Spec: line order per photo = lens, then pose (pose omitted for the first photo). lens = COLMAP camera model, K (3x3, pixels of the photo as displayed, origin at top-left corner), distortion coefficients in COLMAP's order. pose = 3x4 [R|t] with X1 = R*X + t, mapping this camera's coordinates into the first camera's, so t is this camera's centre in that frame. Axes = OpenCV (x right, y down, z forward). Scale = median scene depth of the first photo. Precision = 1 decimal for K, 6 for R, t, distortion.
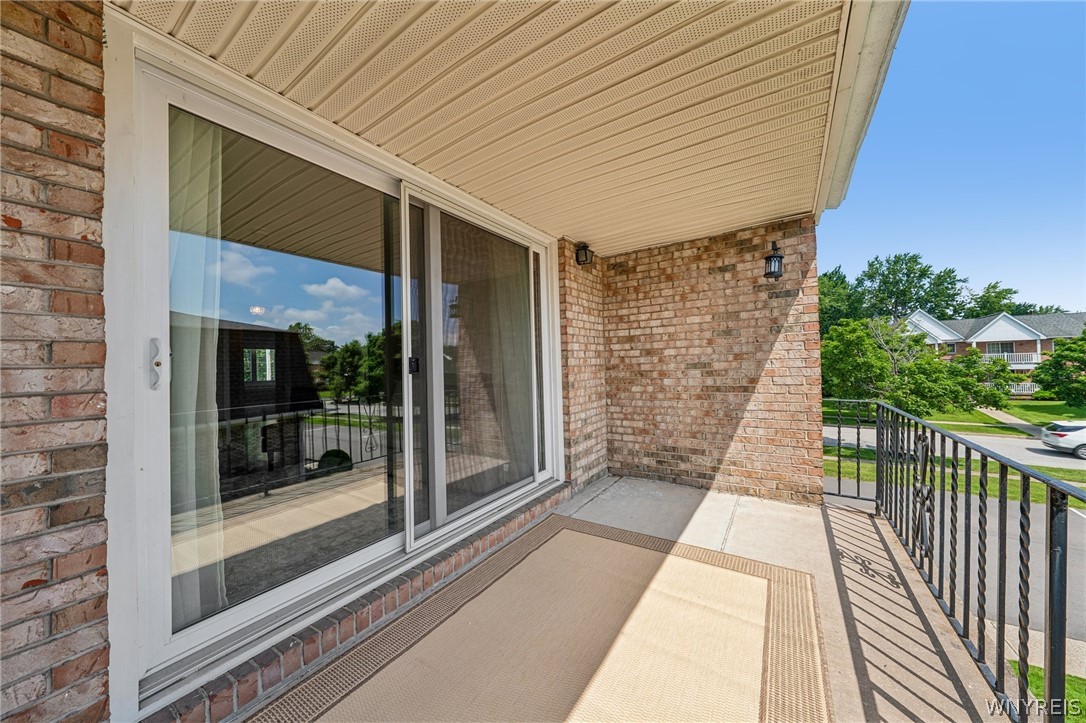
lens RADIAL K [[373.6, 0, 545.1], [0, 373.6, 366.6], [0, 0, 1]] dist [0.000075, -0.000259]
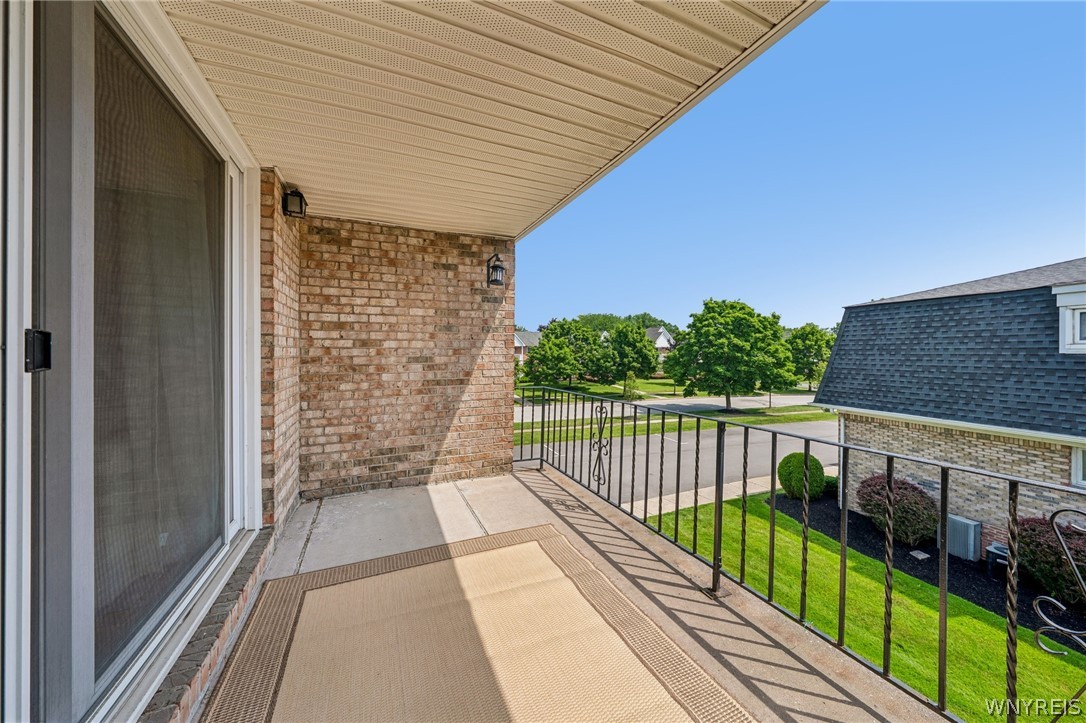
lens RADIAL K [[373.6, 0, 541.5], [0, 373.6, 360.4], [0, 0, 1]] dist [0.000075, -0.000259]
pose [[0.541939, 0.010639, 0.840351, -0.244287], [-0.009682, 0.999933, -0.006415, 0.002970], [-0.840362, -0.004660, 0.542005, 0.211244]]
